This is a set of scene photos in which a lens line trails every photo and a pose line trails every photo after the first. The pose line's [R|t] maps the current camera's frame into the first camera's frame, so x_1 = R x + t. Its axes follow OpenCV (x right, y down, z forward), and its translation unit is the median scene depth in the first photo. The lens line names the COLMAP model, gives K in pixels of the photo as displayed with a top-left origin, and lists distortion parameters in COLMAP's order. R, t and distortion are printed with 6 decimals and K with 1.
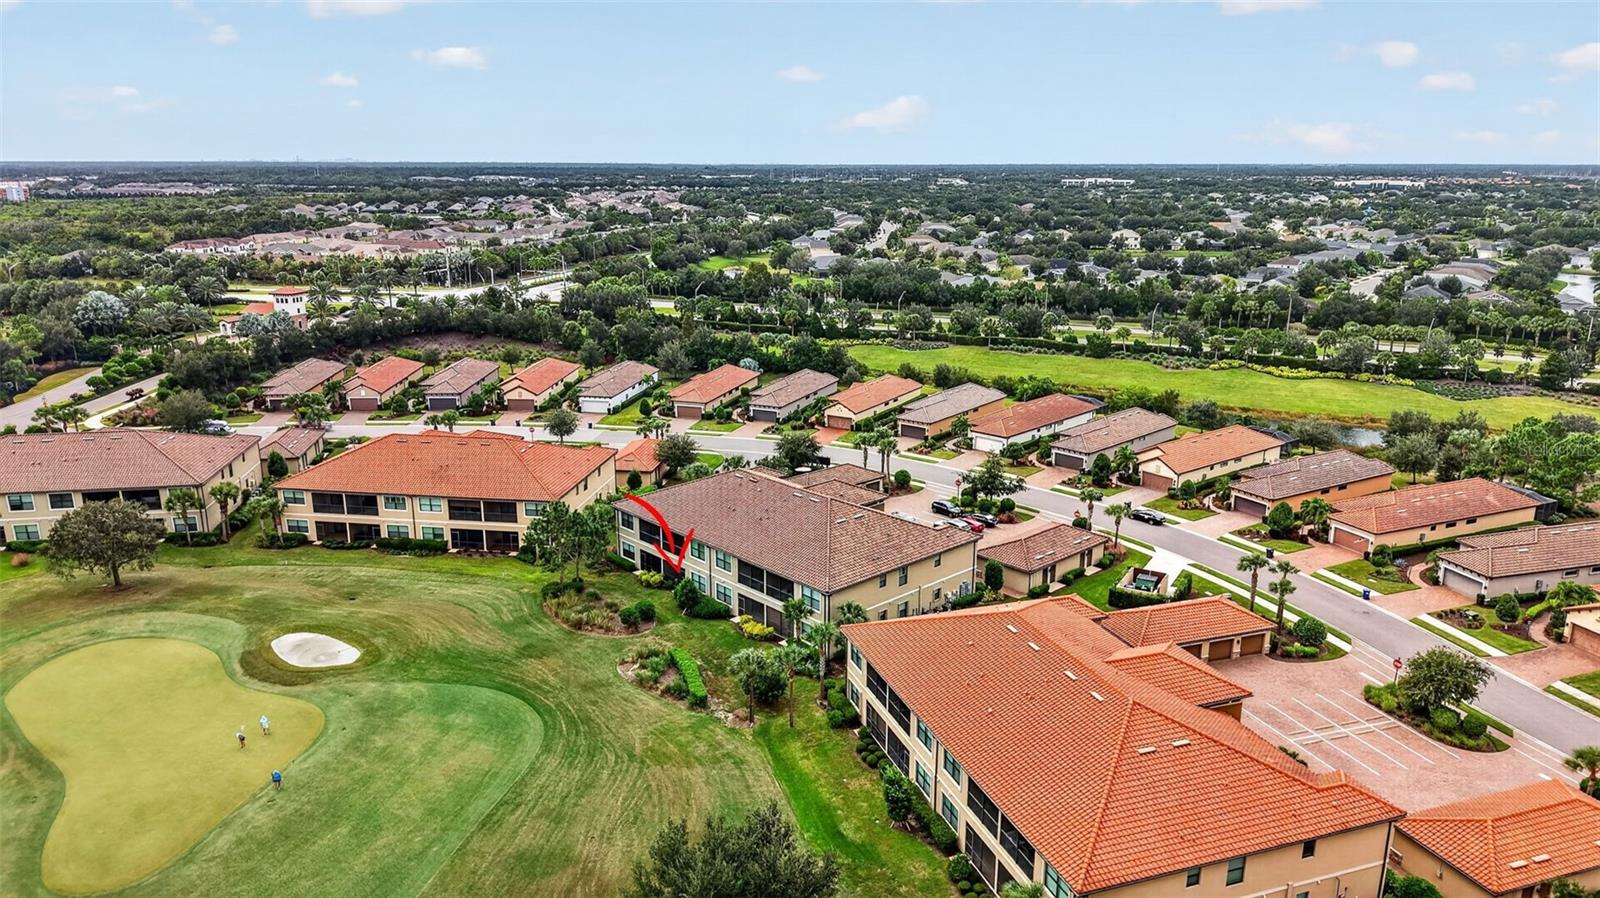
lens RADIAL K [[1062.2, 0, 800.0], [0, 1062.2, 449.0], [0, 0, 1]] dist [0.035787, -0.046279]
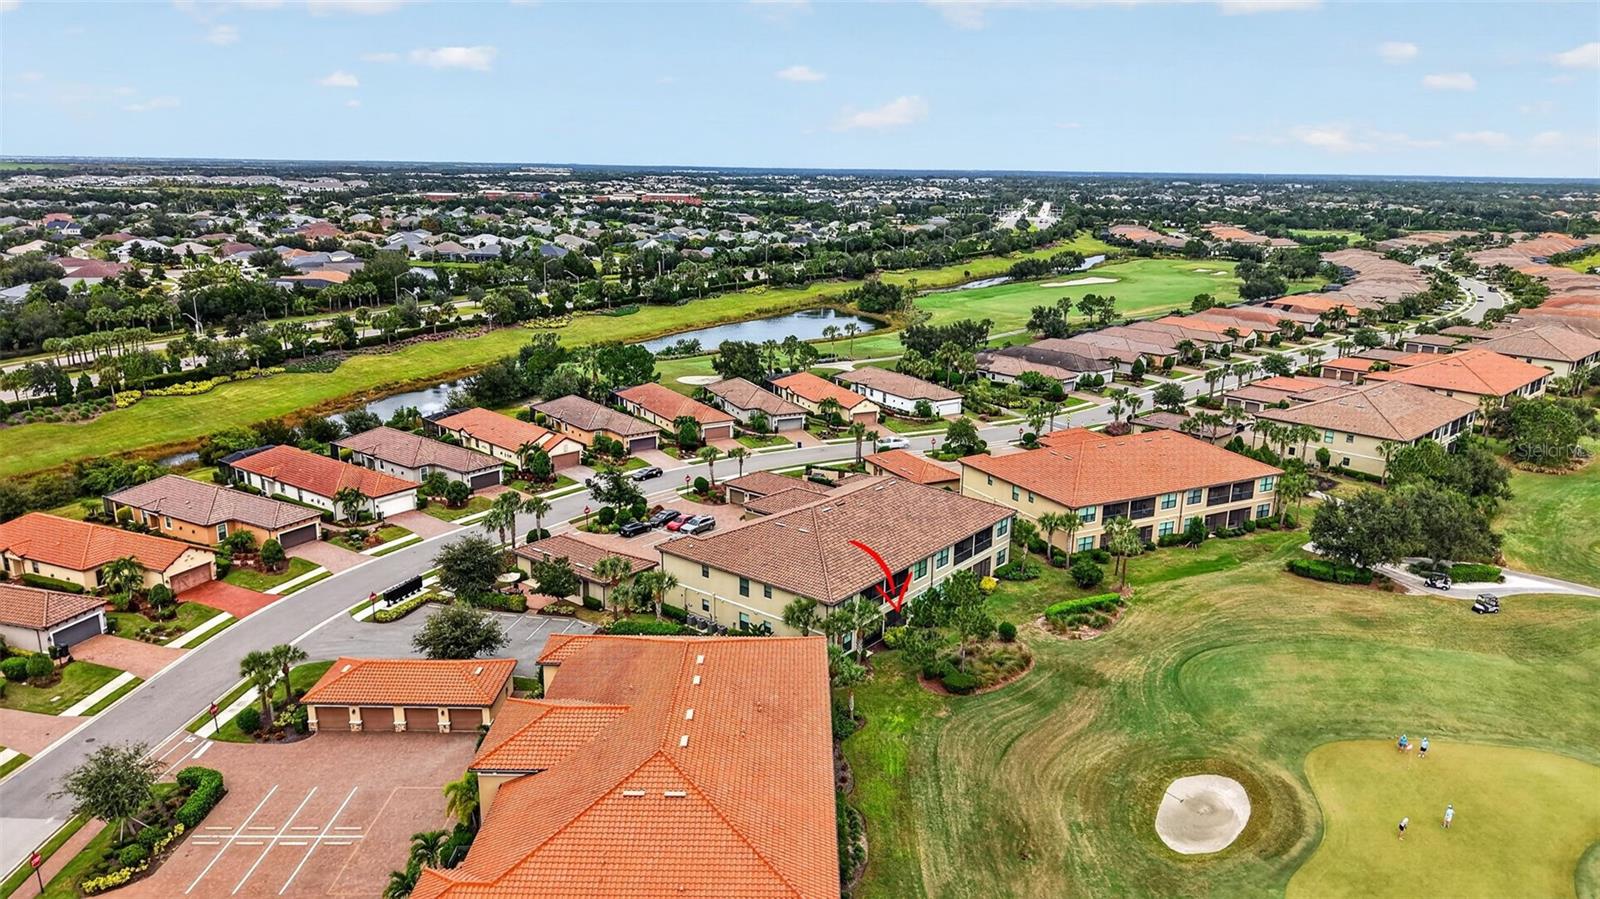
lens RADIAL K [[1062.2, 0, 800.0], [0, 1062.2, 449.5], [0, 0, 1]] dist [0.035787, -0.046279]
pose [[-0.152389, -0.257570, 0.954167, -0.959552], [0.241986, 0.926333, 0.288703, -0.307472], [-0.958238, 0.274890, -0.078835, 1.131969]]
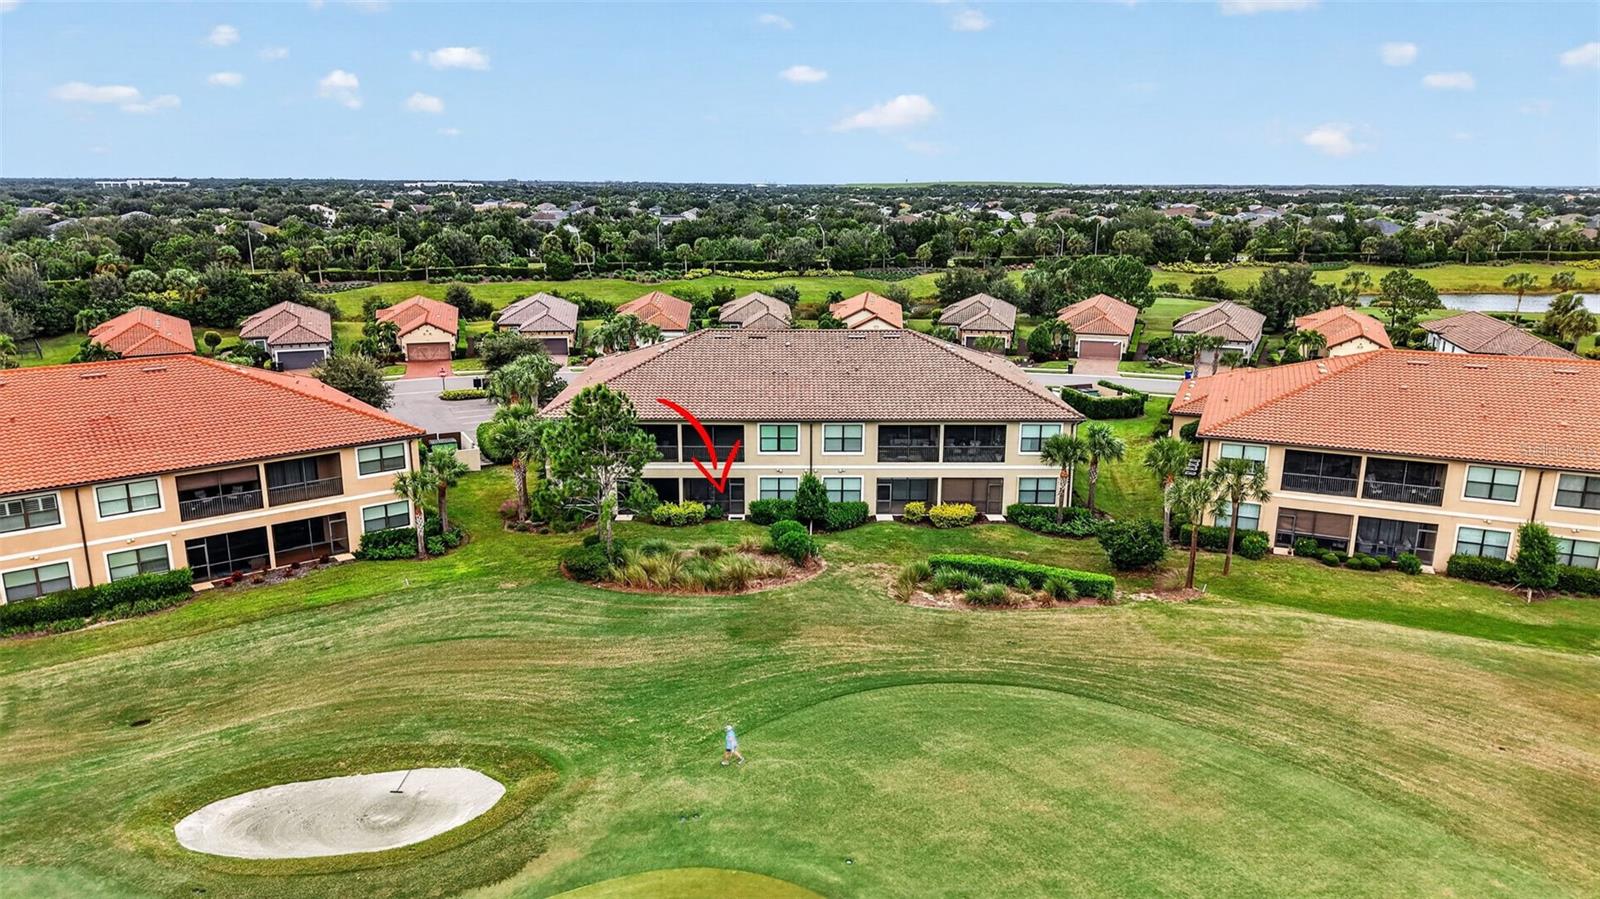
lens RADIAL K [[1062.2, 0, 800.0], [0, 1062.2, 449.5], [0, 0, 1]] dist [0.035787, -0.046279]
pose [[0.666350, -0.178586, 0.723937, -0.534099], [0.189172, 0.979619, 0.067536, 0.061734], [-0.721243, 0.091946, 0.686552, 0.550694]]
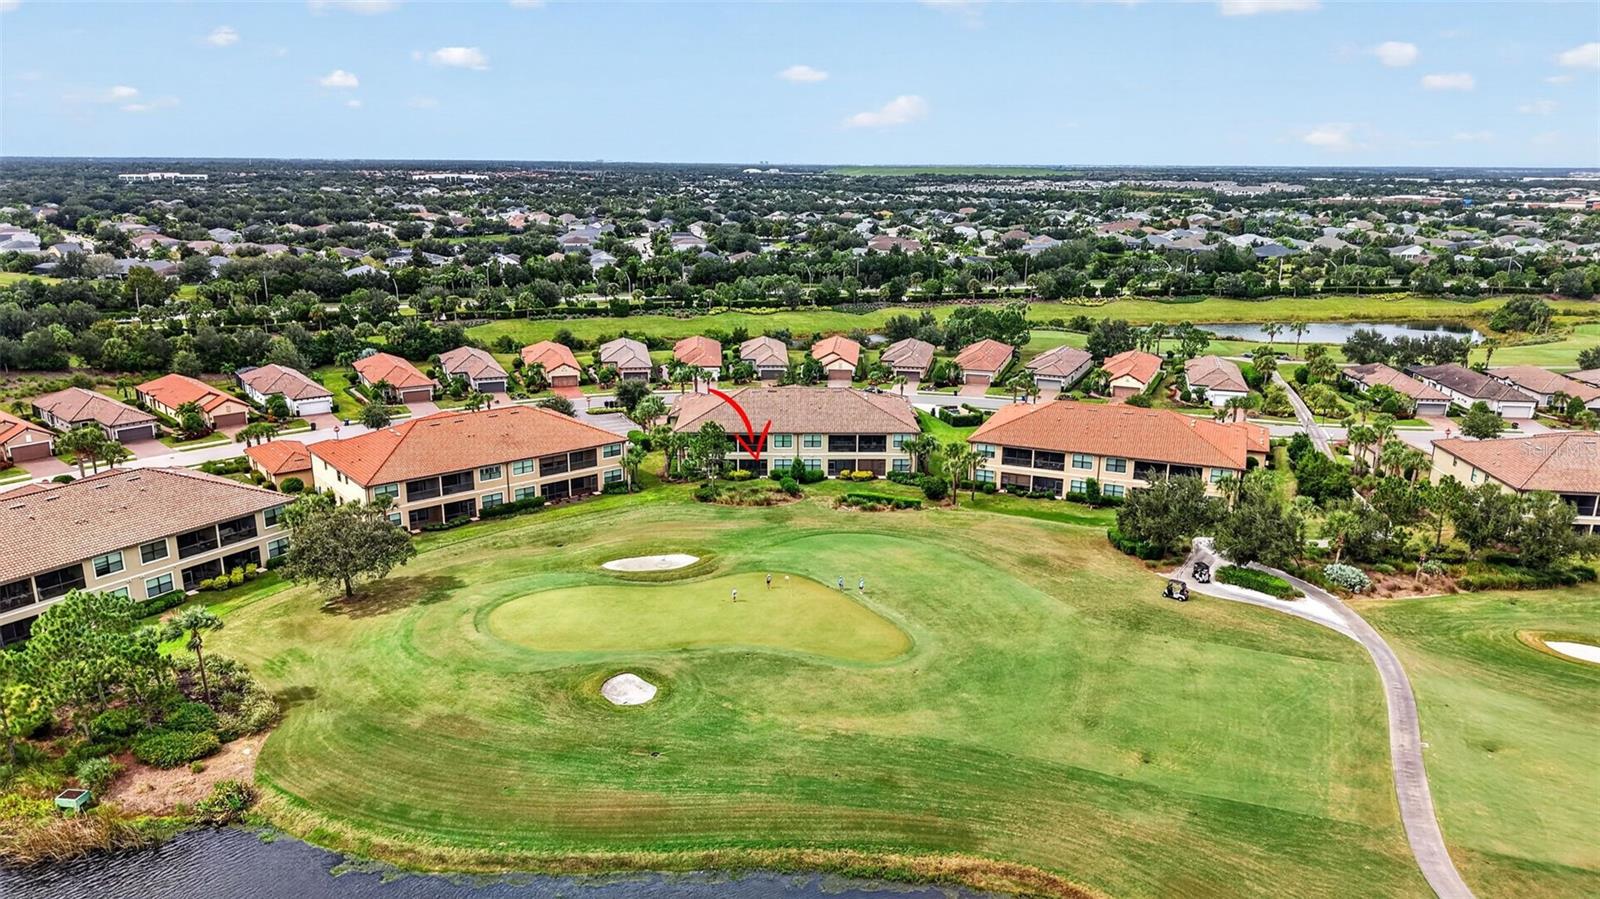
lens RADIAL K [[1062.2, 0, 800.0], [0, 1062.2, 449.5], [0, 0, 1]] dist [0.035787, -0.046279]
pose [[0.660935, -0.192077, 0.725446, -1.061391], [0.188223, 0.978219, 0.087518, -0.008961], [-0.726455, 0.078702, 0.682692, 0.046624]]
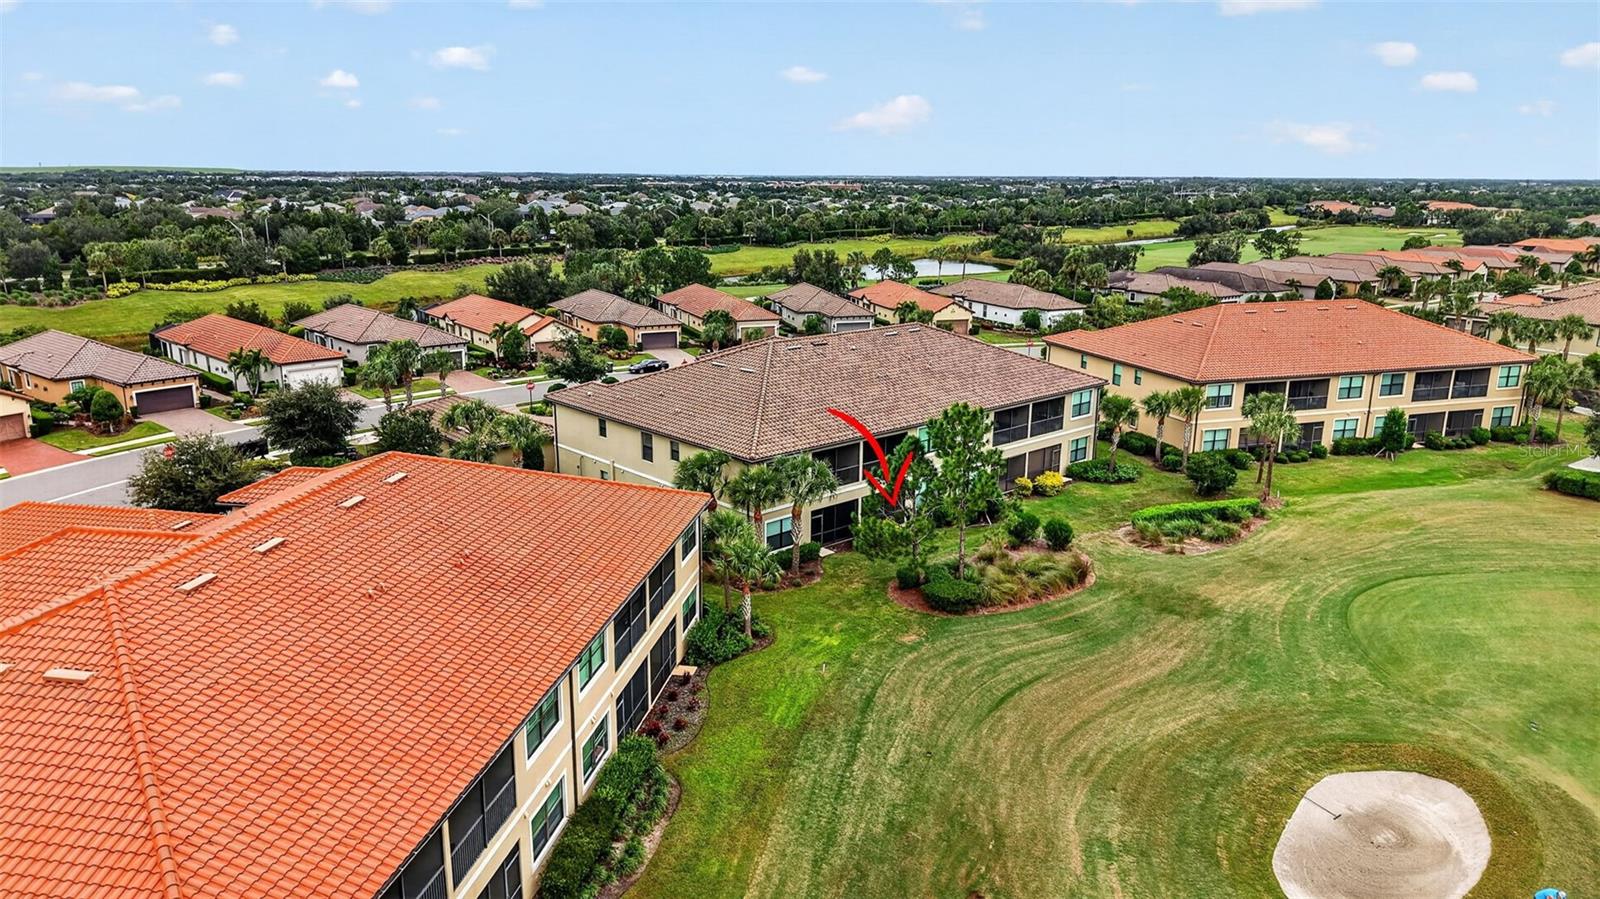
lens RADIAL K [[1064.2, 0, 800.0], [0, 1064.2, 449.5], [0, 0, 1]] dist [0.013094, -0.001836]
pose [[0.008561, -0.250082, 0.968187, -0.692101], [0.252753, 0.937324, 0.239875, -0.066596], [-0.967493, 0.242659, 0.071233, 1.013397]]
